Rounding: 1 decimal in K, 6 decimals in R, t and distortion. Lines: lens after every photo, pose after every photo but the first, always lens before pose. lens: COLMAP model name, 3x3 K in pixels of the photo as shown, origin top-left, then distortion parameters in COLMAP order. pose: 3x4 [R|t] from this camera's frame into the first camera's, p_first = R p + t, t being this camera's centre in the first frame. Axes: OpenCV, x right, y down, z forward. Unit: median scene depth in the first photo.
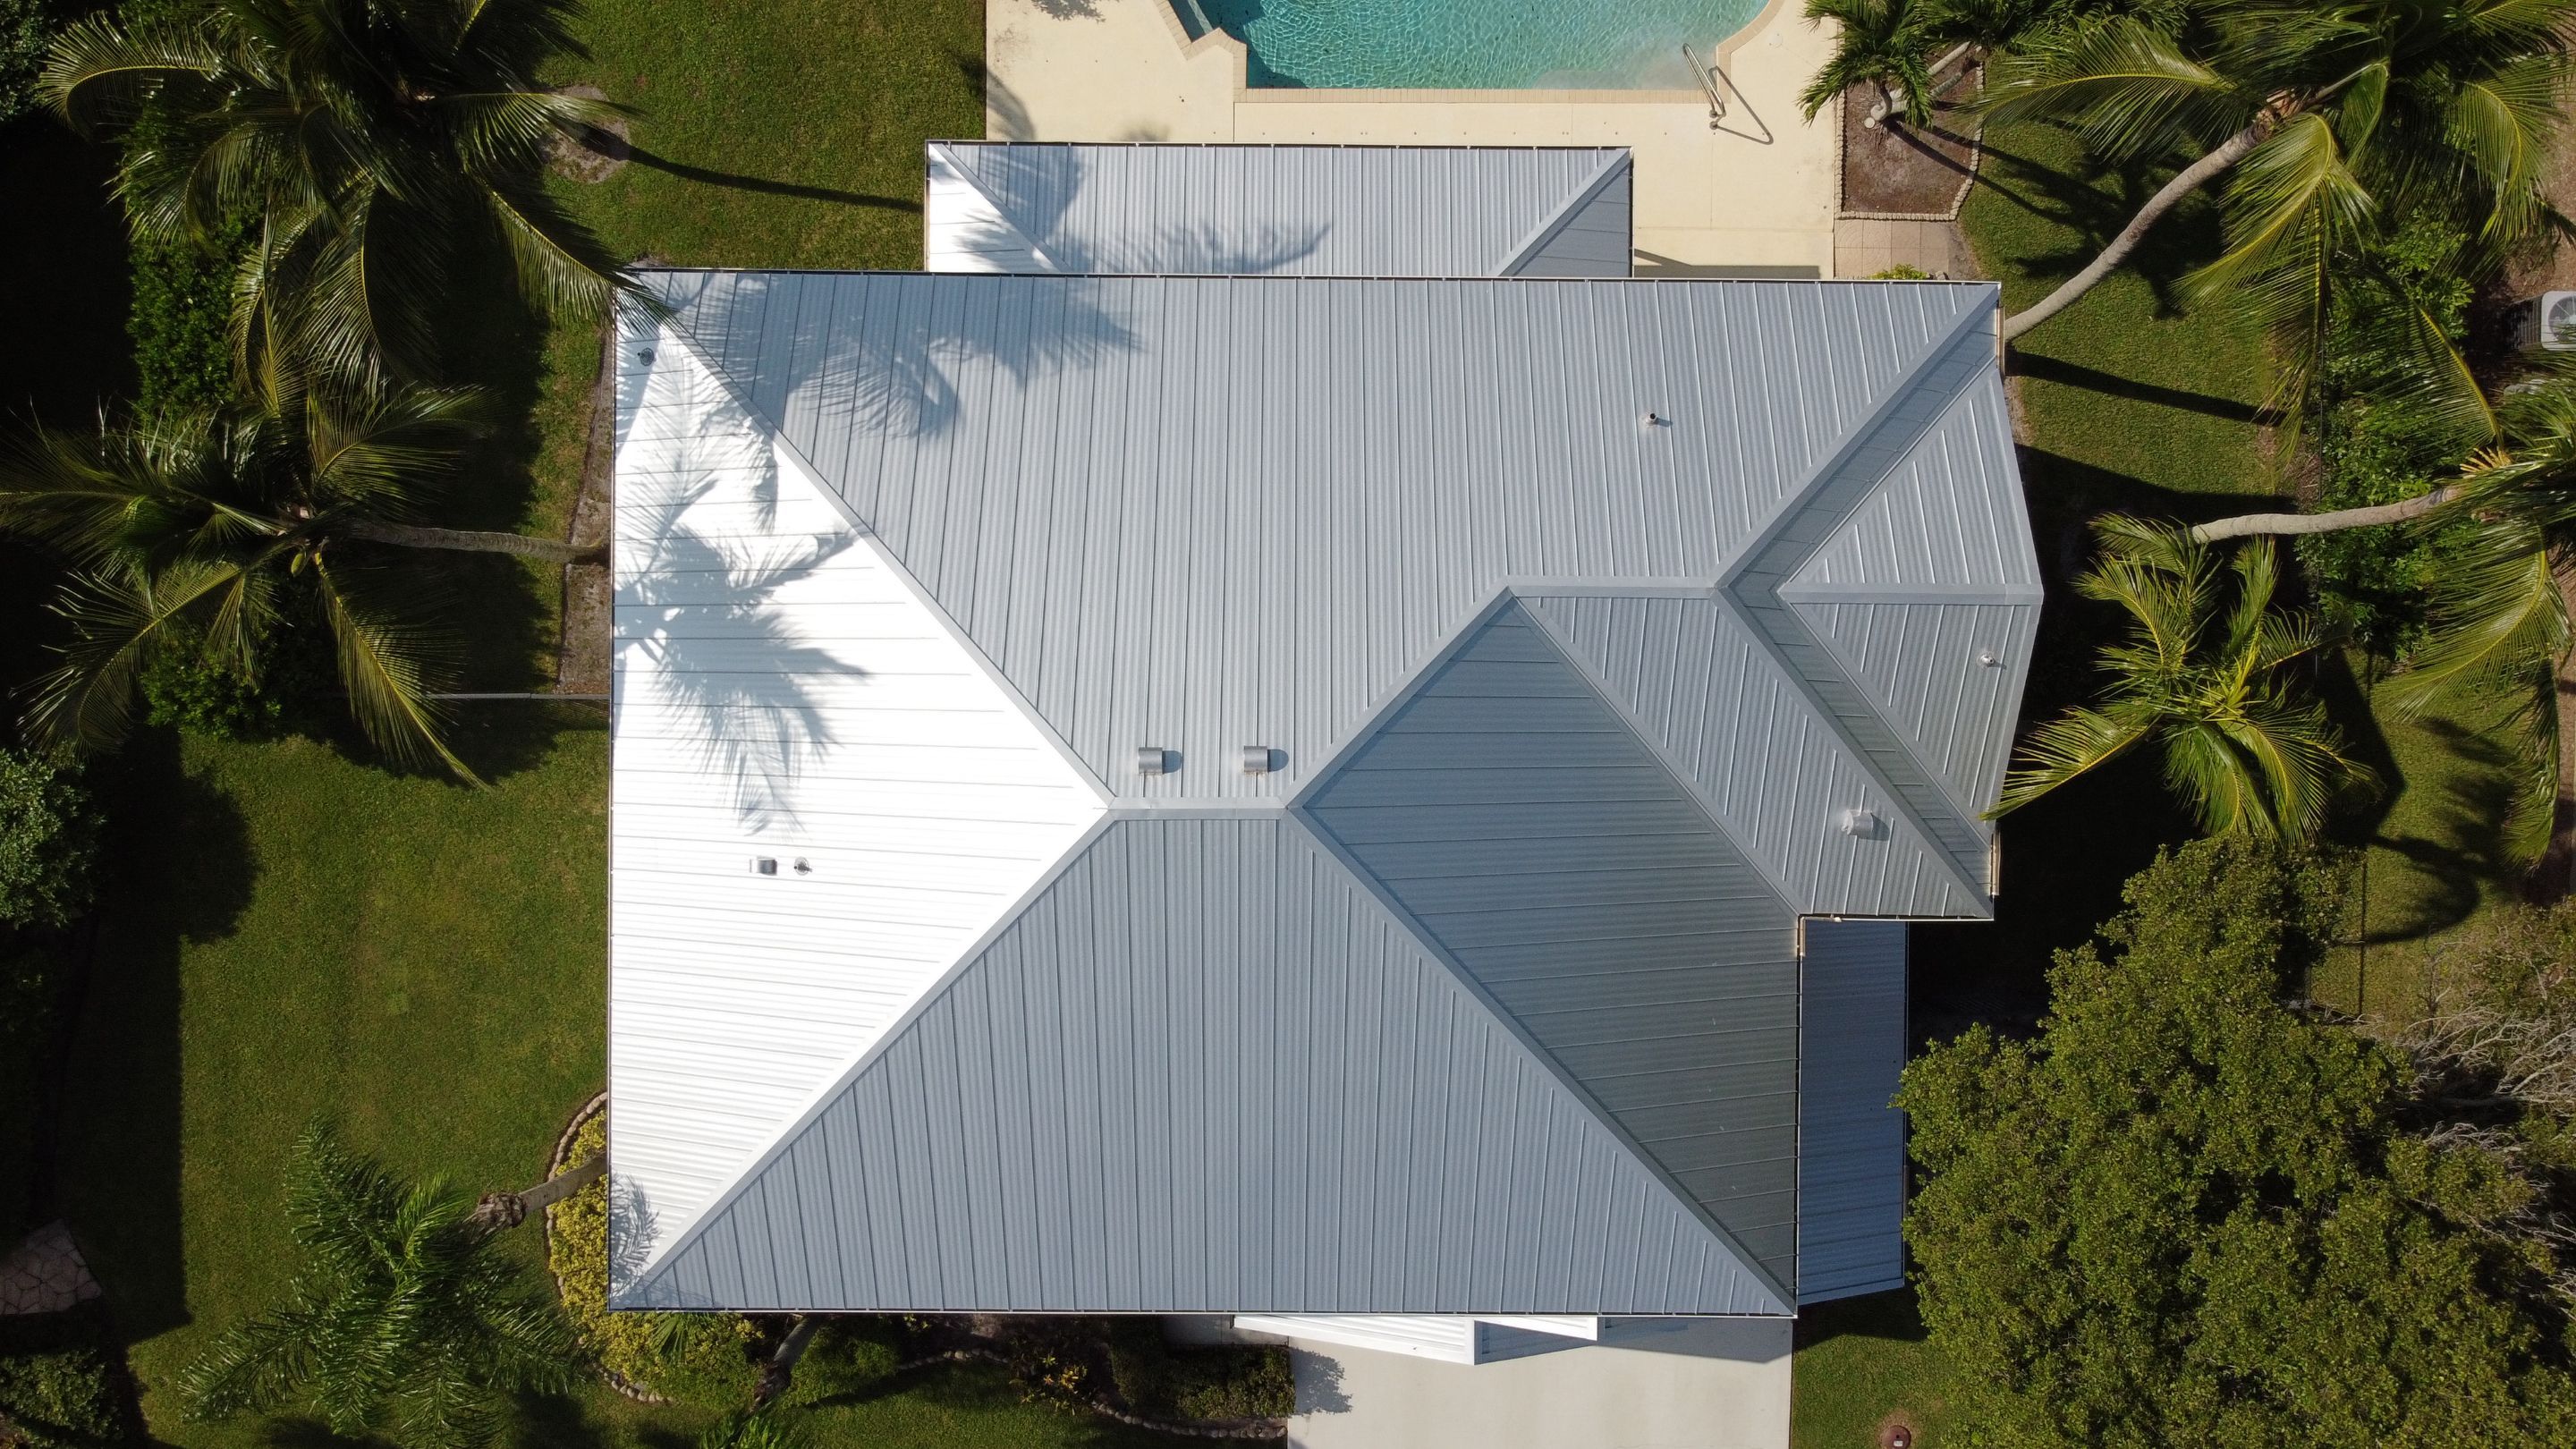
lens RADIAL K [[1911.8, 0, 1289.7], [0, 1911.8, 665.6], [0, 0, 1]] dist [0.119569, -0.155778]
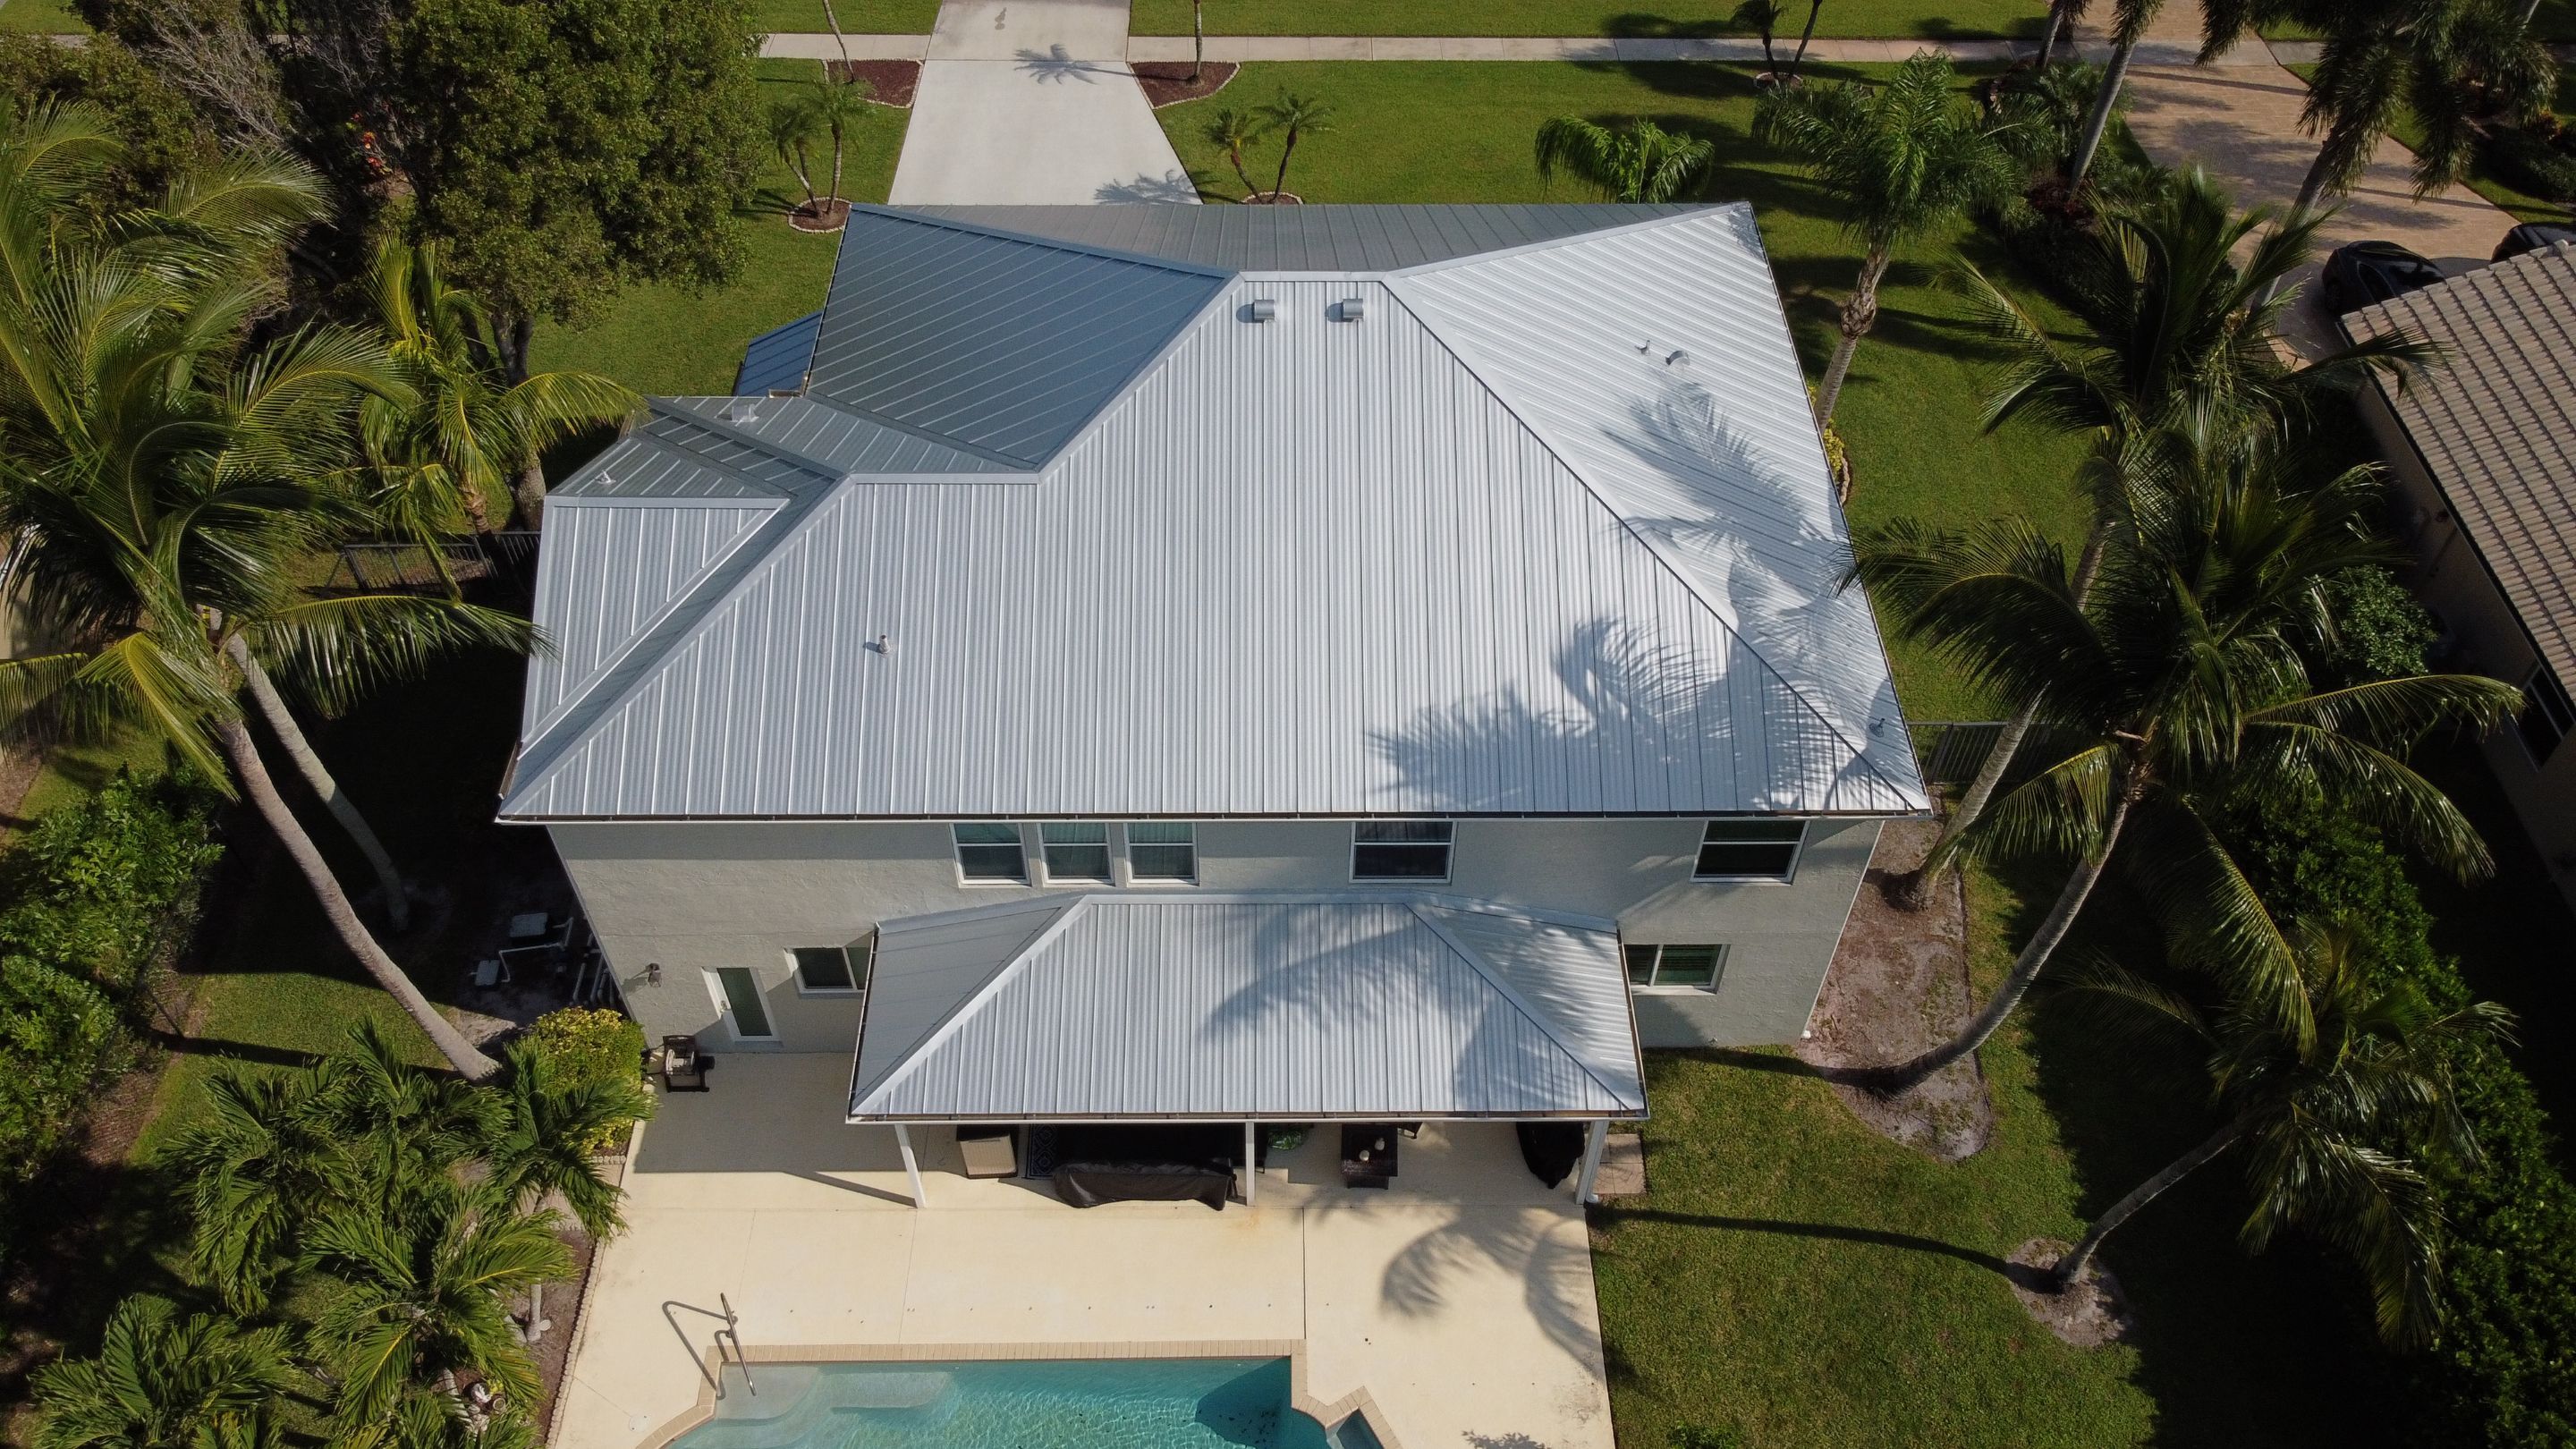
lens RADIAL K [[1911.8, 0, 1289.7], [0, 1911.8, 665.6], [0, 0, 1]] dist [0.119569, -0.155778]
pose [[-0.999848, 0.001776, -0.017354, -0.010435], [-0.012650, -0.758796, 0.651206, -0.792216], [-0.012012, 0.651326, 0.758703, 0.224066]]
